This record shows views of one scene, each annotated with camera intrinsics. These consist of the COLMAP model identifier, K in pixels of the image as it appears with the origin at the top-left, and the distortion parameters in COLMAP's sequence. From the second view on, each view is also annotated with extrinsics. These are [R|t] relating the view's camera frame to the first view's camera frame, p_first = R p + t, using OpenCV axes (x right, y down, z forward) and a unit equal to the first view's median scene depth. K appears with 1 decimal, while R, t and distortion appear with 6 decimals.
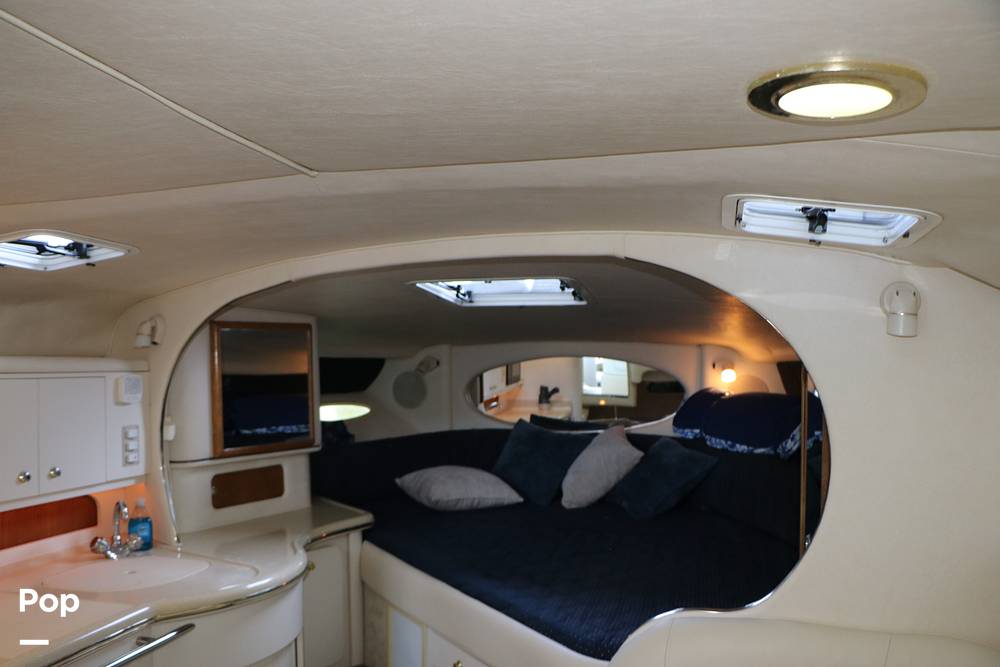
lens RADIAL K [[830.5, 0, 500.0], [0, 830.5, 333.5], [0, 0, 1]] dist [-0.178516, 0.165154]
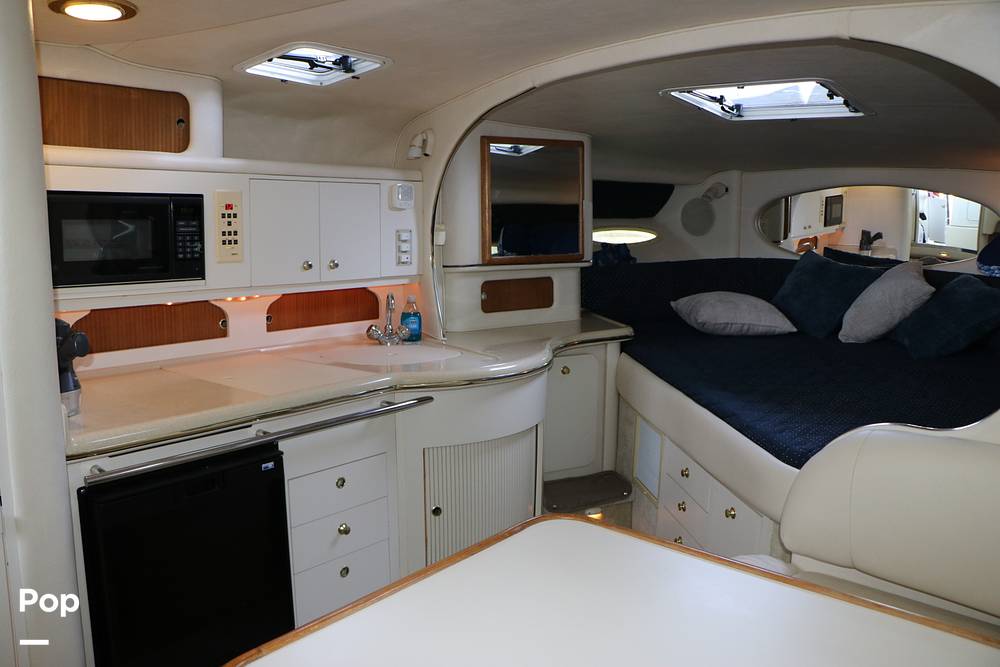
lens RADIAL K [[830.5, 0, 500.0], [0, 830.5, 333.5], [0, 0, 1]] dist [-0.178516, 0.165154]
pose [[0.915302, 0.074413, -0.395835, 0.110391], [-0.002464, 0.983801, 0.179247, 0.046020], [0.402761, -0.163089, 0.900658, 0.003874]]
